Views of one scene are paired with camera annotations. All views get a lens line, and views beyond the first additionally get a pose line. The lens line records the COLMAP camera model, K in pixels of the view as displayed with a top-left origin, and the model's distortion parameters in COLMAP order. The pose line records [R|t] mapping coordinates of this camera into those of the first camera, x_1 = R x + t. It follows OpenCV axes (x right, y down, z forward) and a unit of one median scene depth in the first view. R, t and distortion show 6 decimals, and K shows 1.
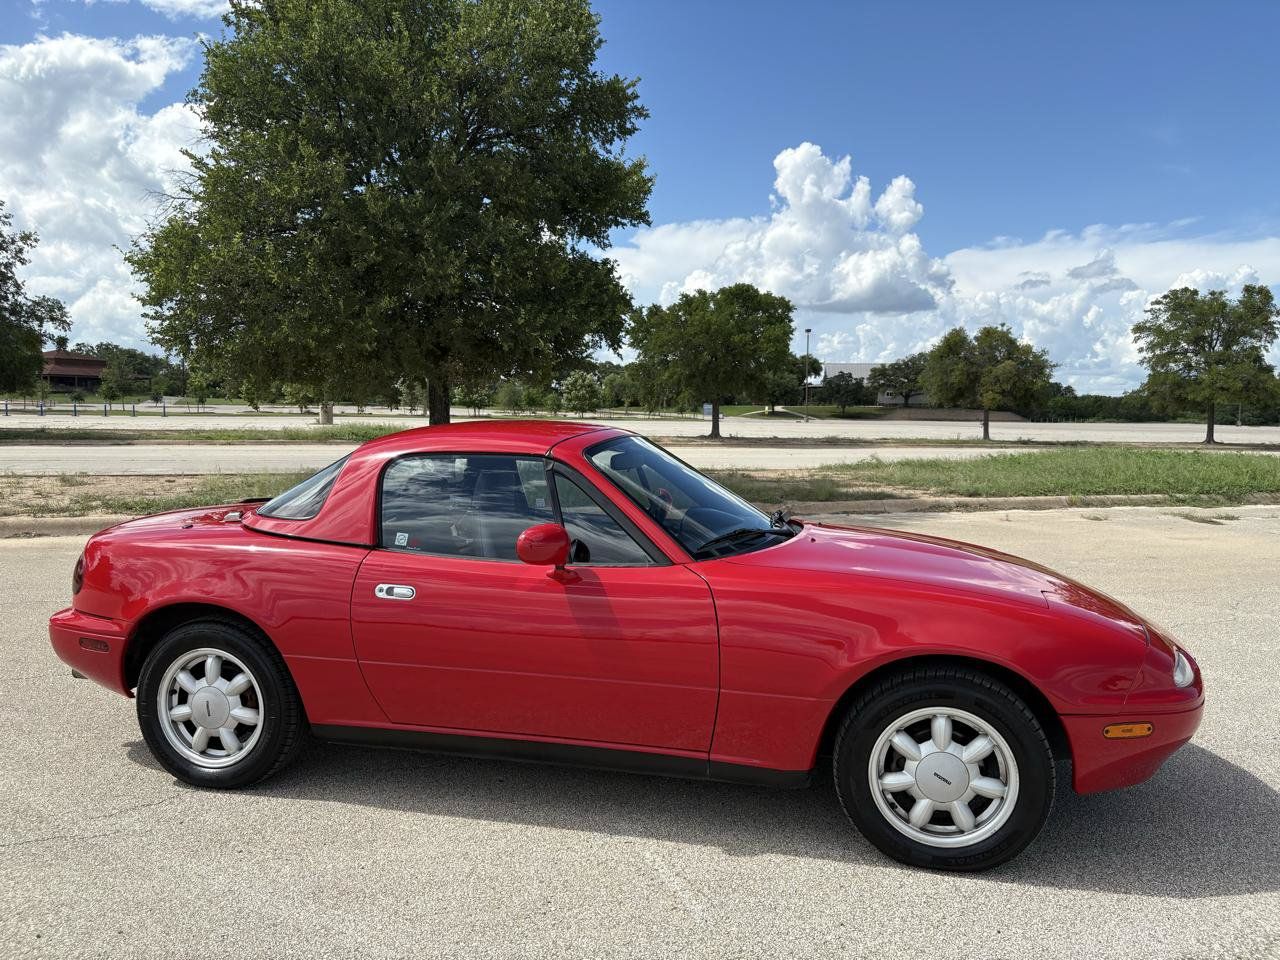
lens RADIAL K [[974.4, 0, 633.0], [0, 974.4, 499.3], [0, 0, 1]] dist [0.038317, -0.043321]
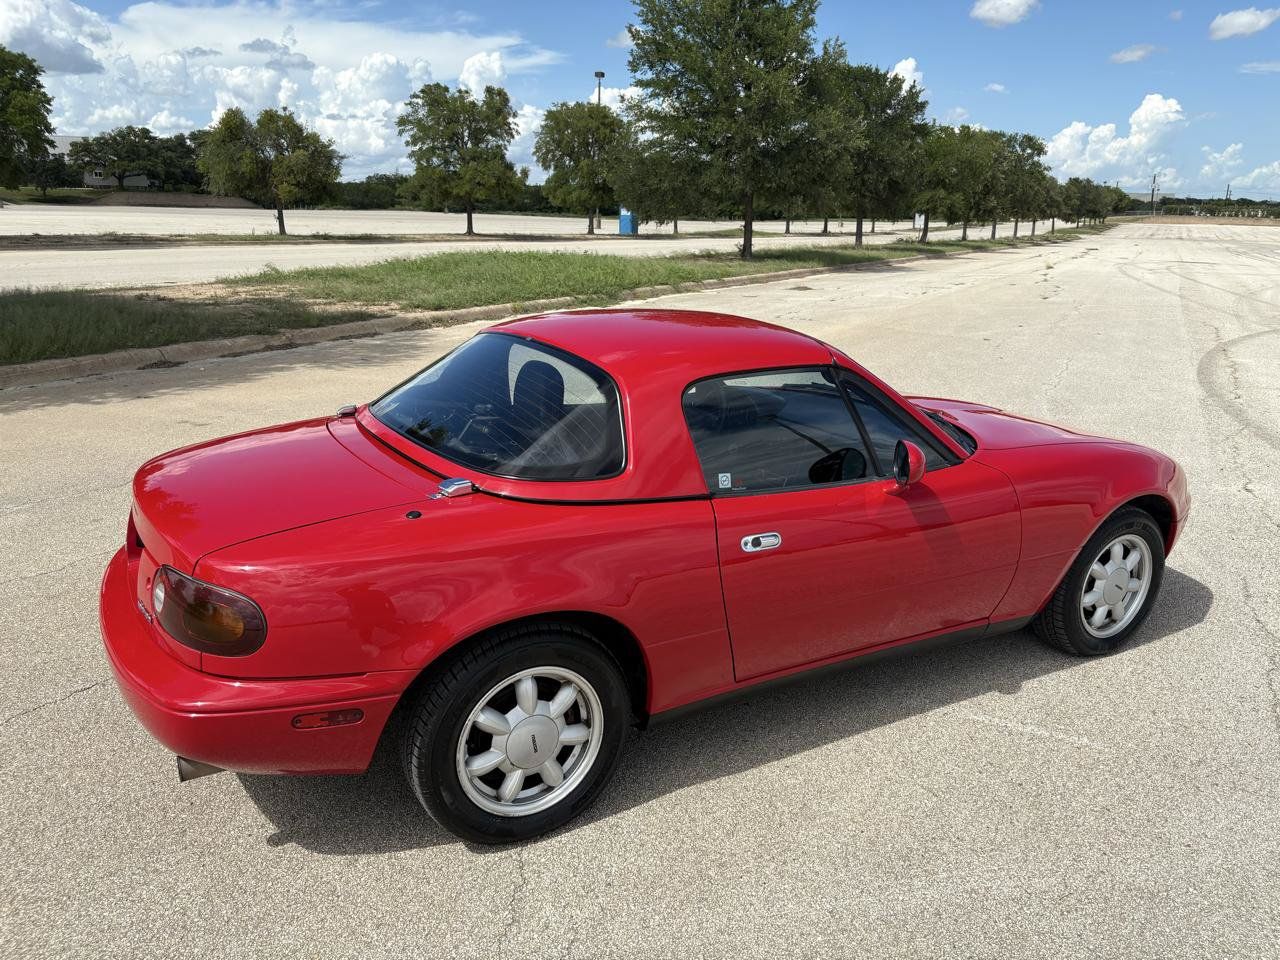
lens RADIAL K [[974.4, 0, 644.5], [0, 974.4, 492.2], [0, 0, 1]] dist [0.038317, -0.043321]
pose [[0.727097, -0.189189, 0.659953, -0.220345], [0.050959, 0.973502, 0.222930, -0.036890], [-0.684641, -0.128461, 0.717471, 0.112236]]
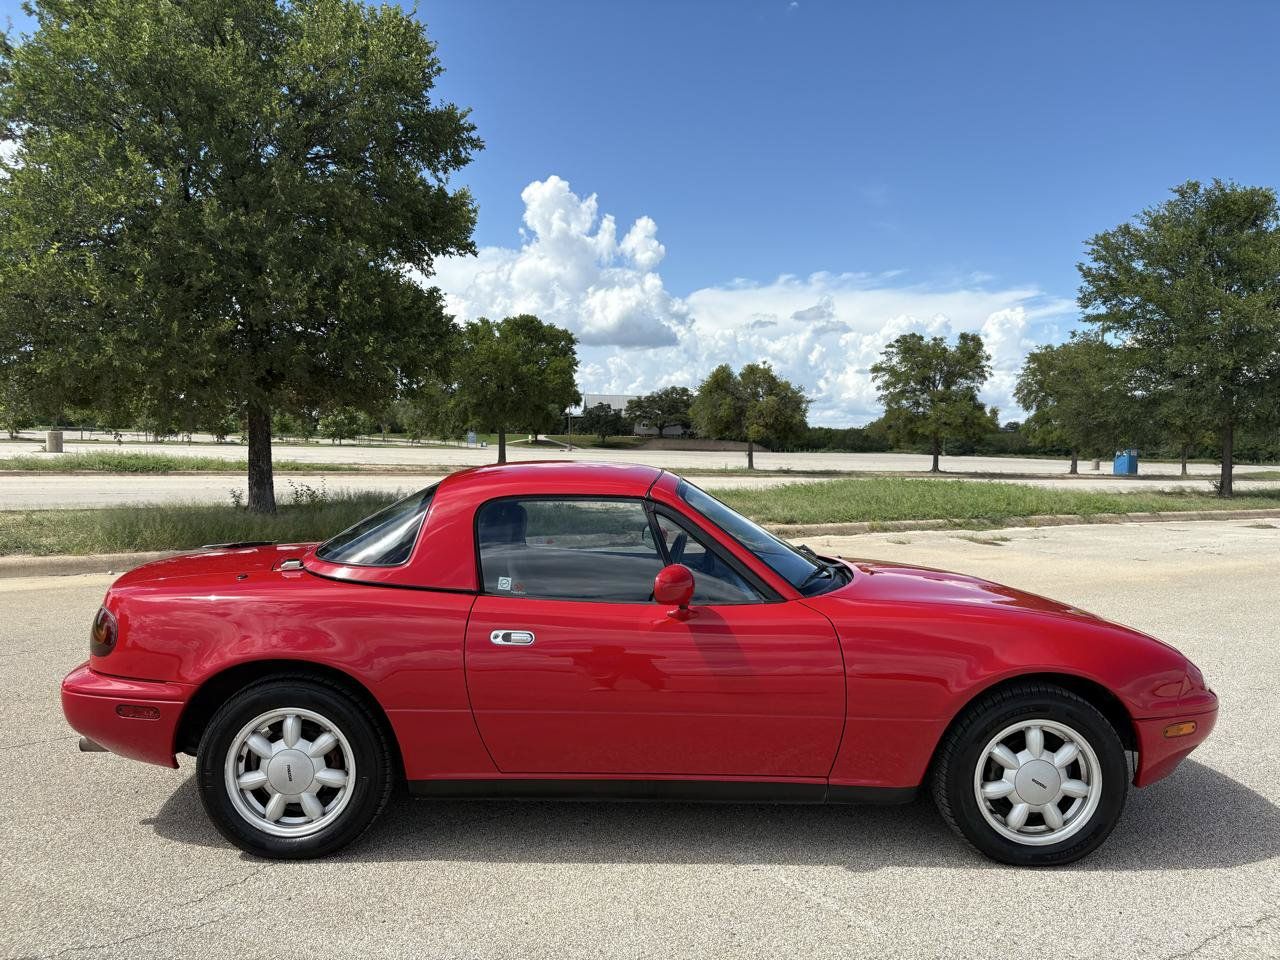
lens RADIAL K [[974.4, 0, 637.2], [0, 974.4, 504.0], [0, 0, 1]] dist [0.038317, -0.043321]
pose [[0.968281, -0.009898, 0.249666, -0.090810], [0.015917, 0.999629, -0.022101, -0.004103], [-0.249355, 0.025374, 0.968080, 0.003445]]
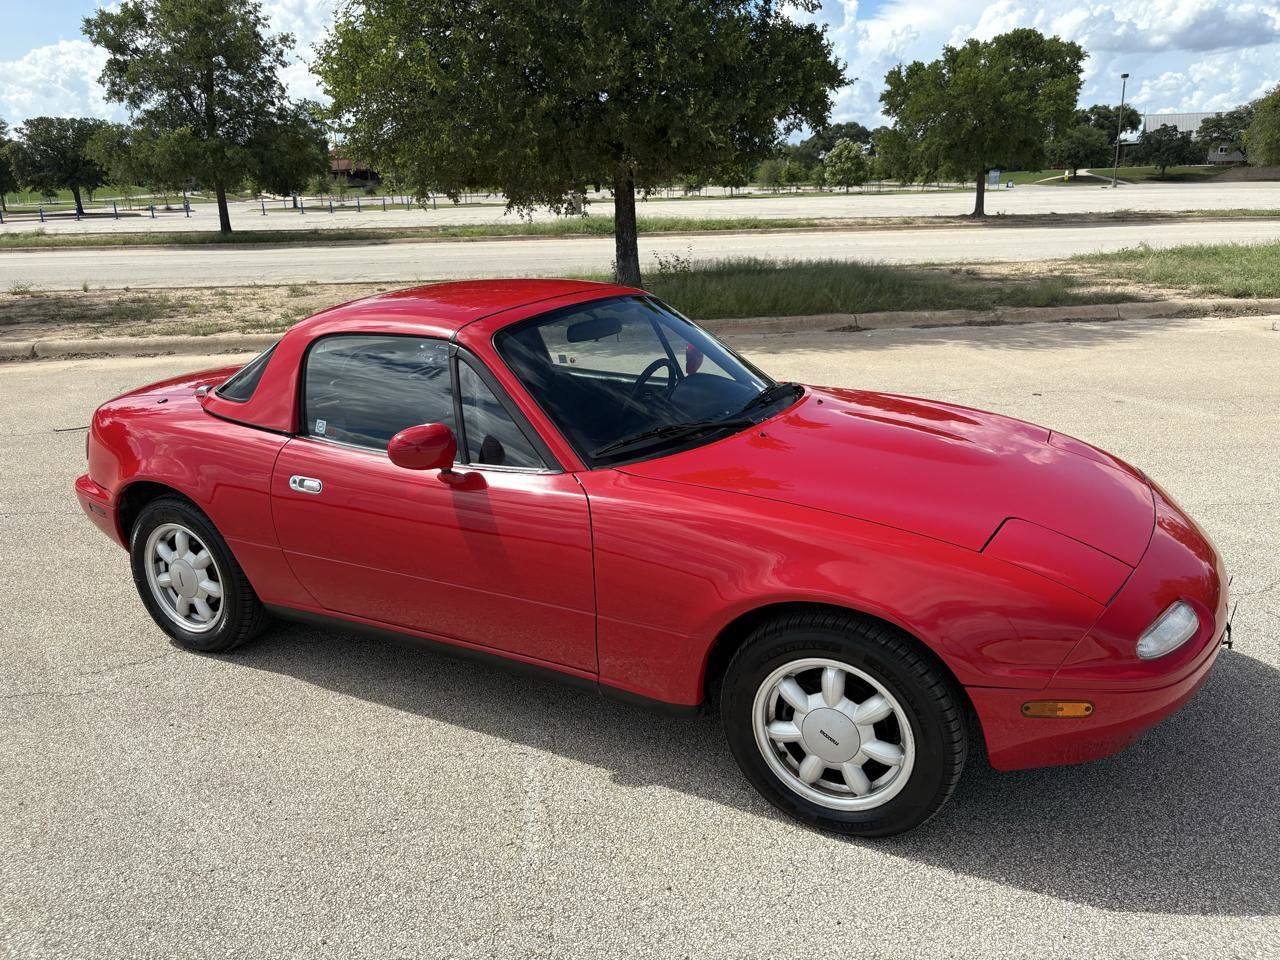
lens RADIAL K [[974.4, 0, 636.0], [0, 974.4, 497.0], [0, 0, 1]] dist [0.038317, -0.043321]
pose [[0.964646, 0.043689, -0.259903, 0.081223], [0.013207, 0.976912, 0.213232, -0.023913], [0.263218, -0.209125, 0.941798, 0.041500]]
